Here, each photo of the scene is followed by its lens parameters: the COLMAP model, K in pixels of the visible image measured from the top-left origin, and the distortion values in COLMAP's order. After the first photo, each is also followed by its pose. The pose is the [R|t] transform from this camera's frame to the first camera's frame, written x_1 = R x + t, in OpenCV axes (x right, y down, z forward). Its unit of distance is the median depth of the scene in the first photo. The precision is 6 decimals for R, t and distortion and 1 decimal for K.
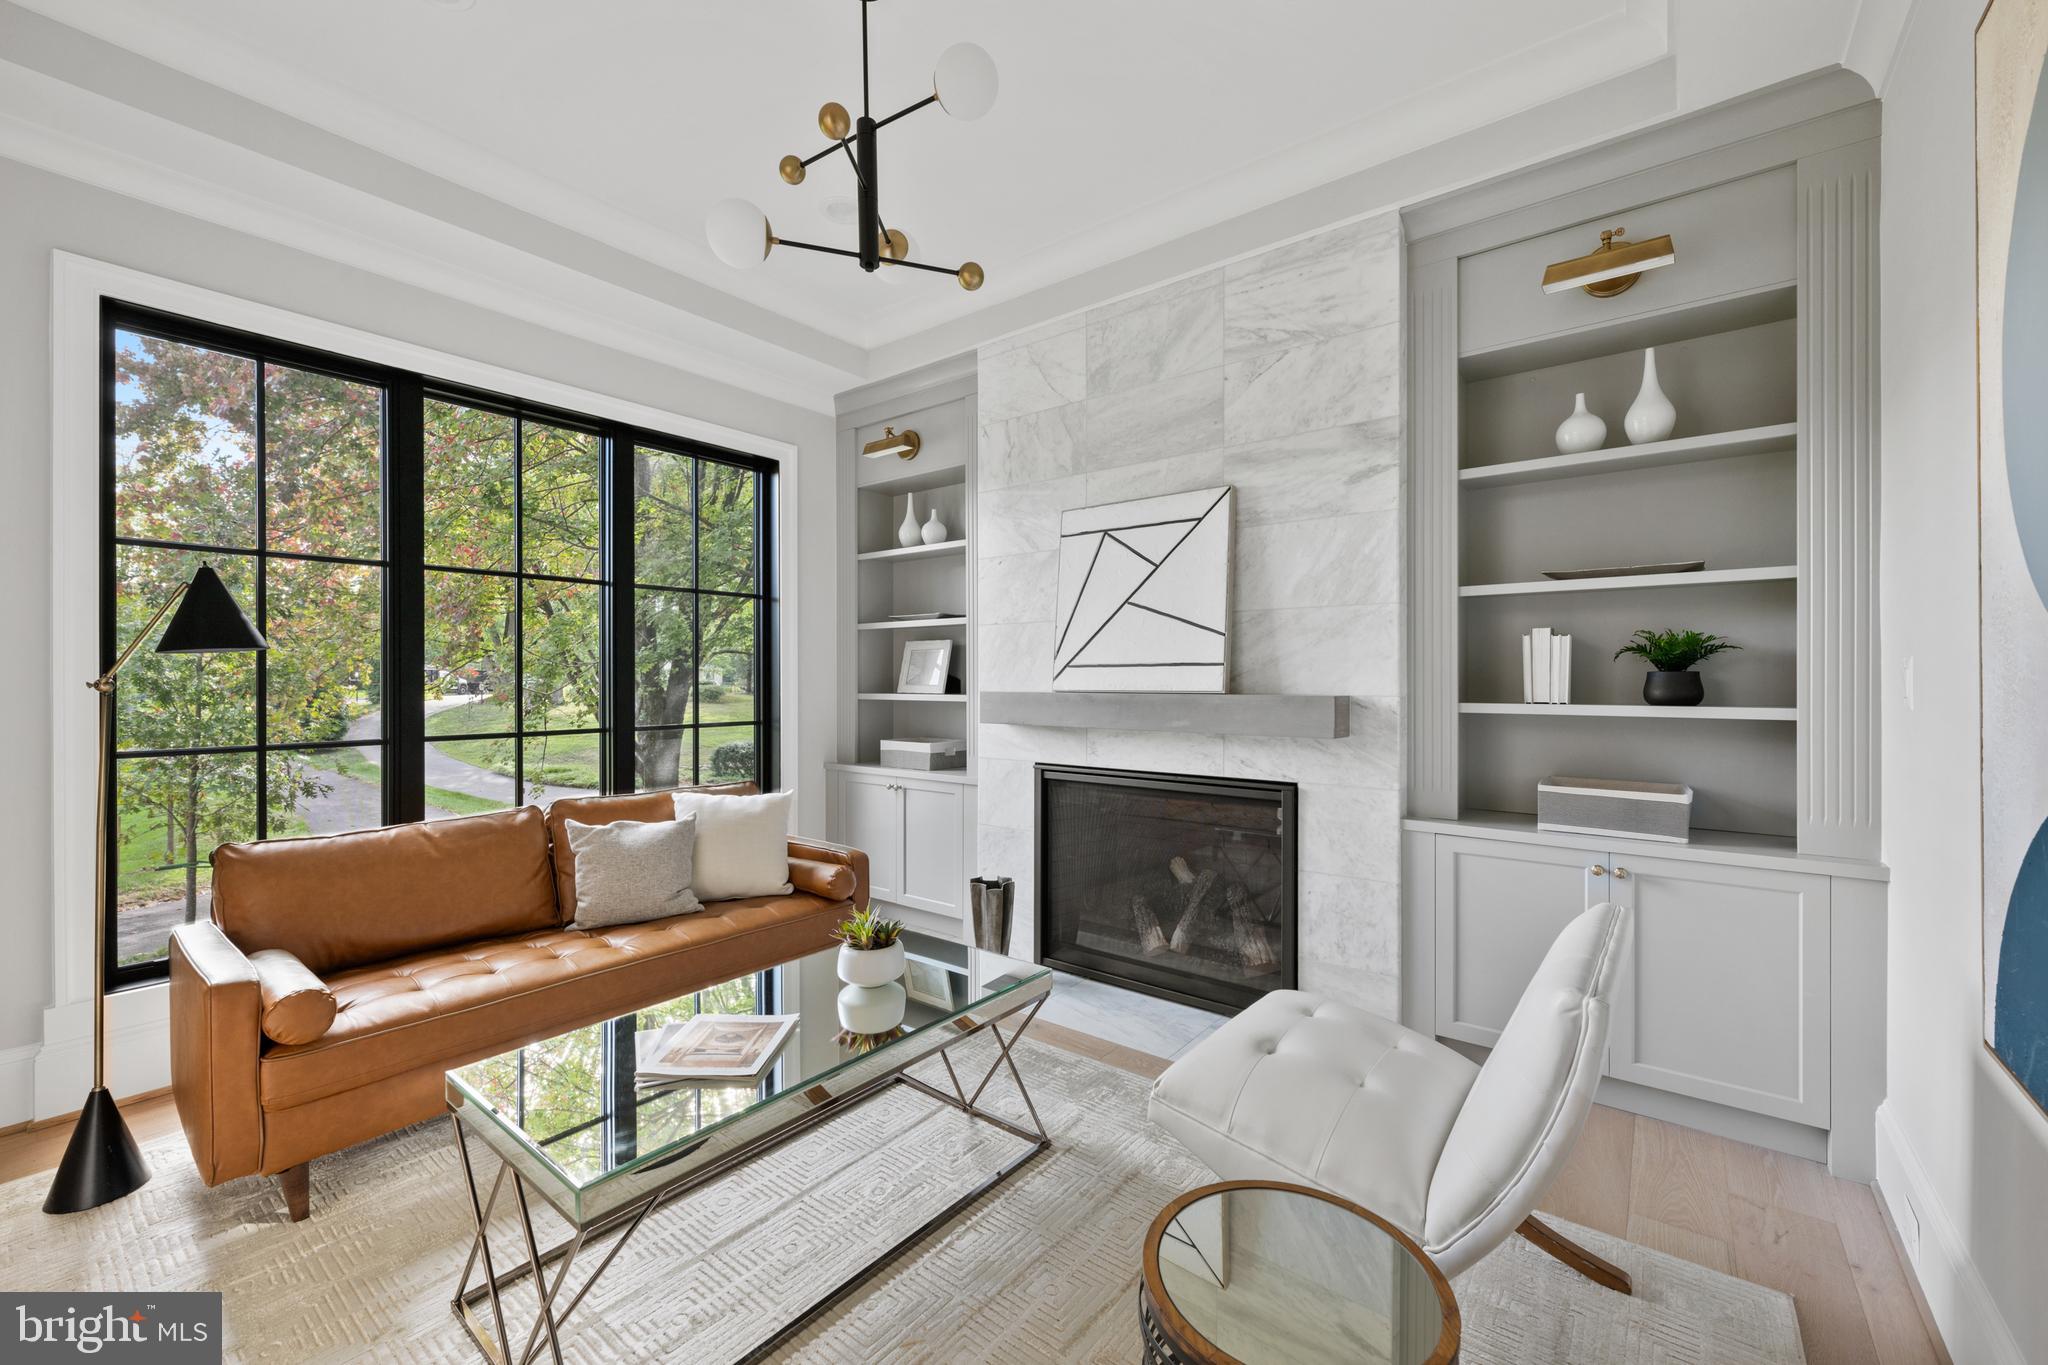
lens RADIAL K [[816.0, 0, 1021.1], [0, 816.0, 680.7], [0, 0, 1]] dist [0.000732, 0.000166]
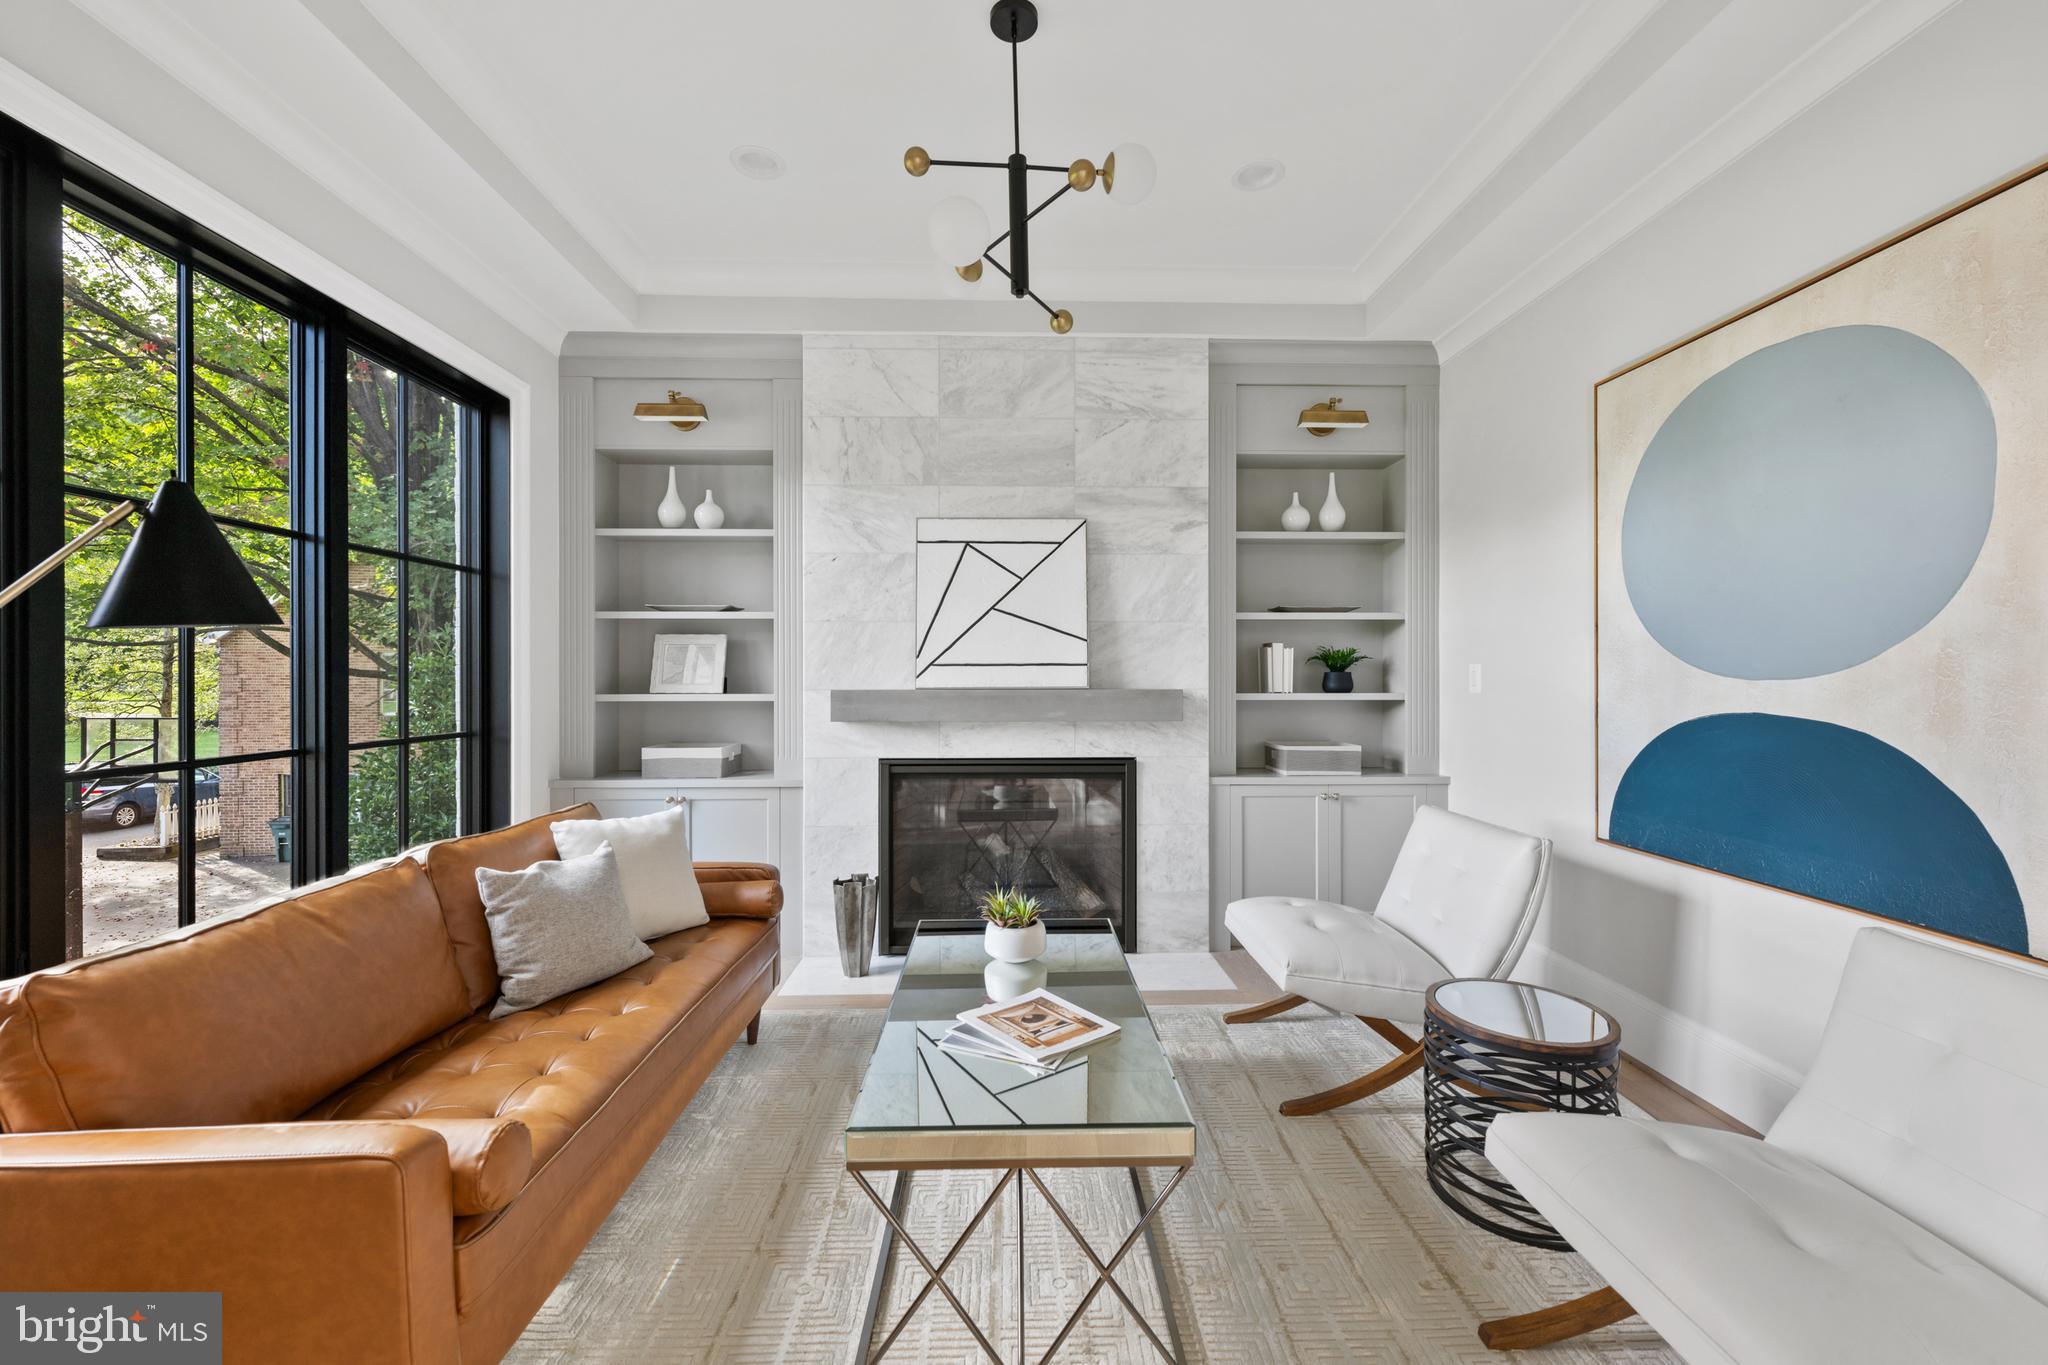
lens RADIAL K [[816.0, 0, 1020.9], [0, 816.0, 680.5], [0, 0, 1]] dist [0.000732, 0.000166]
pose [[0.771705, -0.003033, 0.635974, -0.599186], [0.002149, 0.999995, 0.002161, 0.000593], [-0.635977, -0.000301, 0.771708, 0.115677]]
